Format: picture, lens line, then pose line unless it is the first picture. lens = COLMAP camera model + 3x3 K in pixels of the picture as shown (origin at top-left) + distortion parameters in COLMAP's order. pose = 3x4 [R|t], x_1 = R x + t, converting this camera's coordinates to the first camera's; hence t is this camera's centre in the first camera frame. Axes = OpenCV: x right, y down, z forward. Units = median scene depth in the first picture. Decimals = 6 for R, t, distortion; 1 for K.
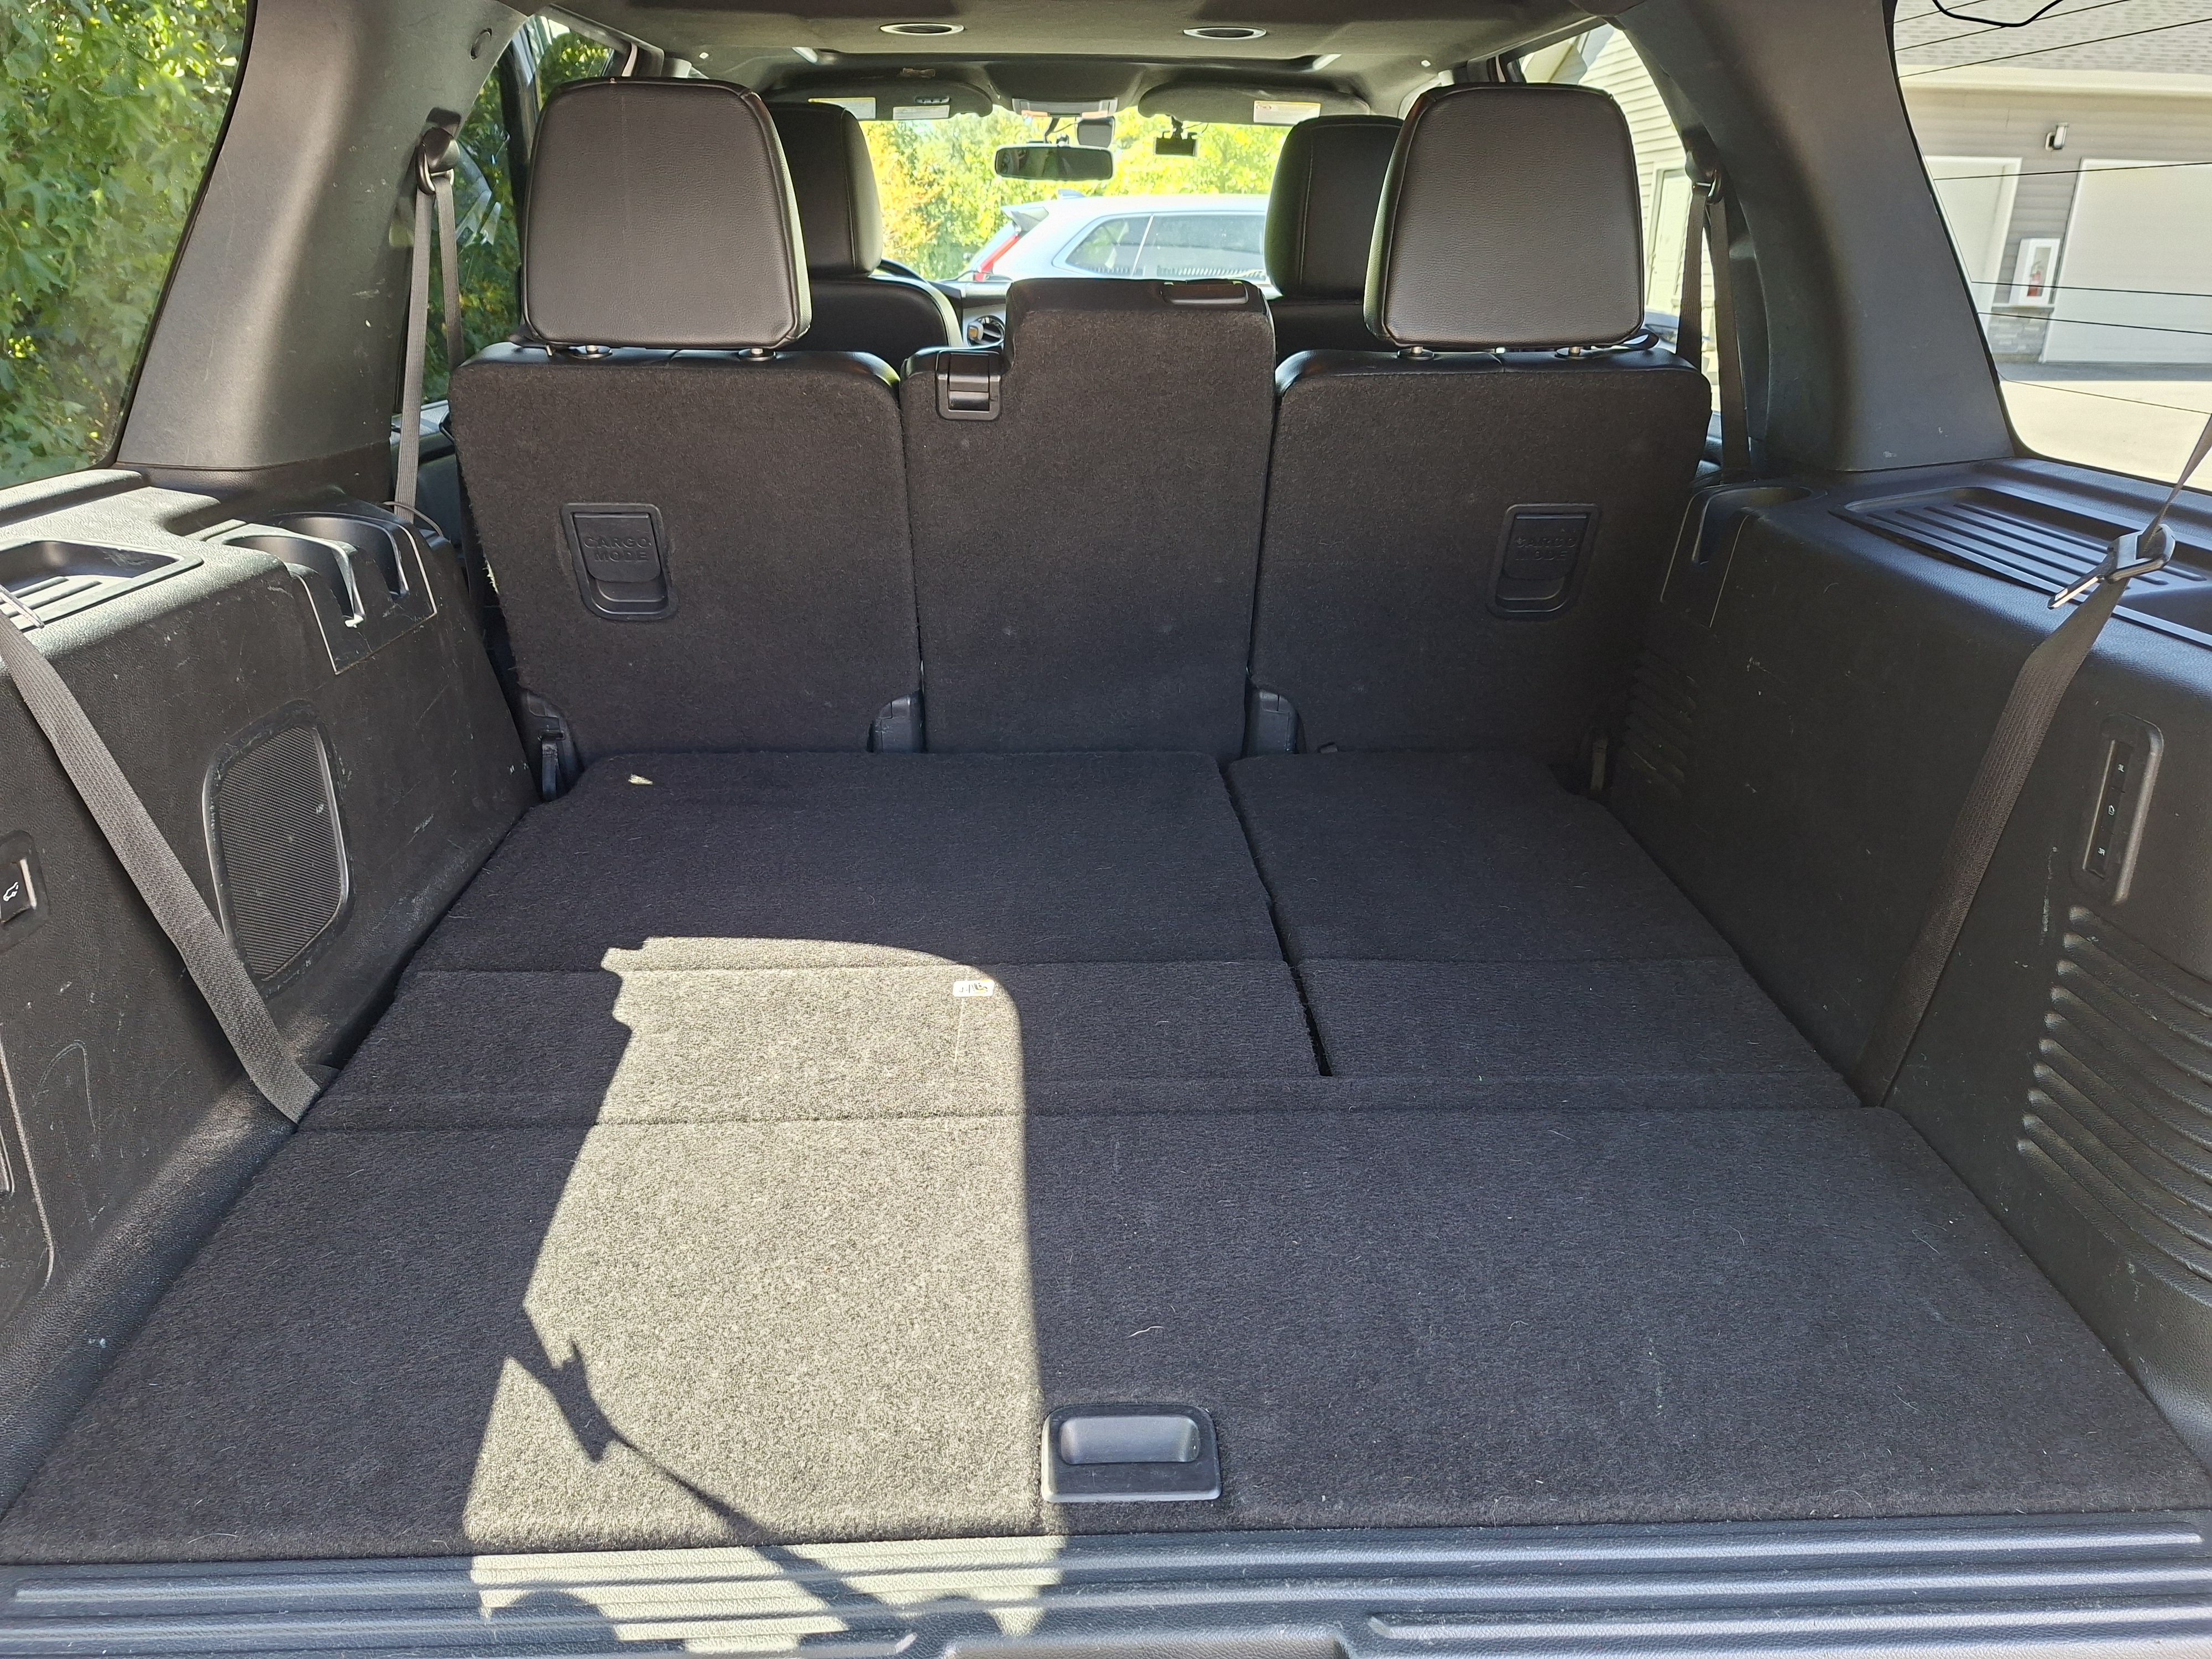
lens RADIAL K [[1595.9, 0, 1124.1], [0, 1595.9, 830.0], [0, 0, 1]] dist [0.005751, -0.000795]
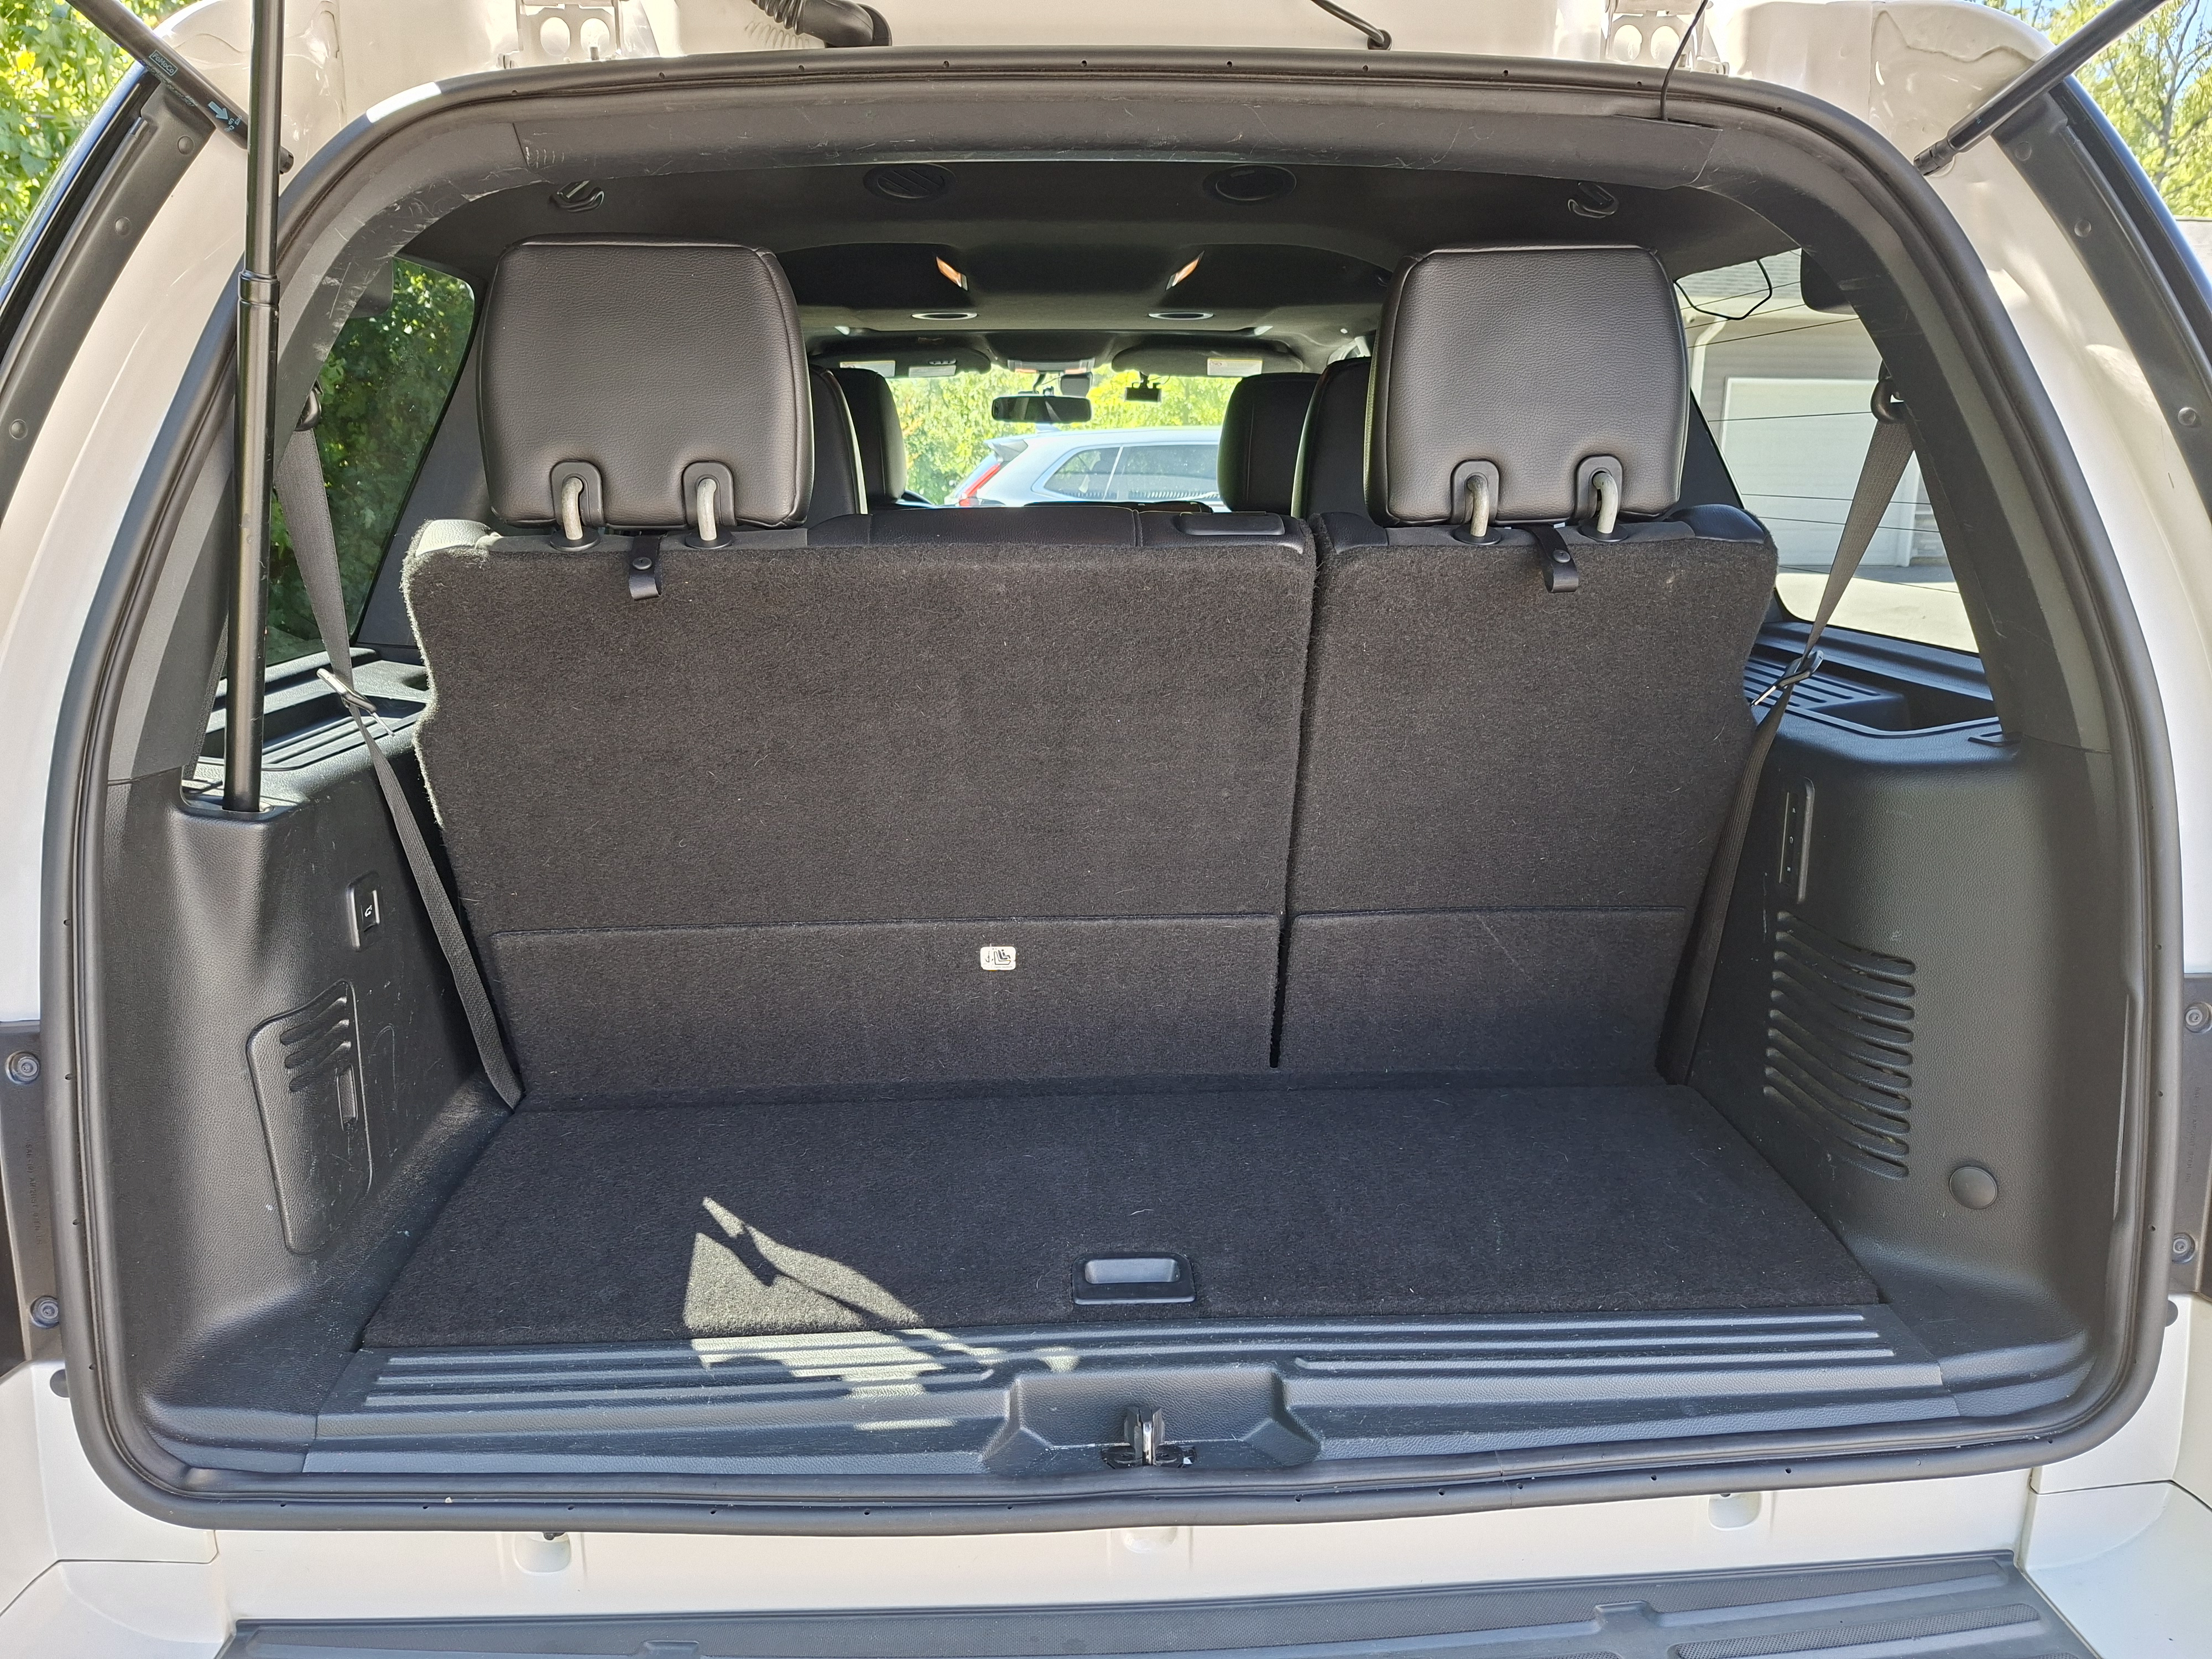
lens RADIAL K [[1560.3, 0, 1106.0], [0, 1560.3, 829.5], [0, 0, 1]] dist [0.036323, -0.000109]
pose [[0.999877, -0.015074, 0.004230, -0.016311], [0.015486, 0.991950, -0.125678, 0.129891], [-0.002302, 0.125728, 0.992062, -0.373944]]
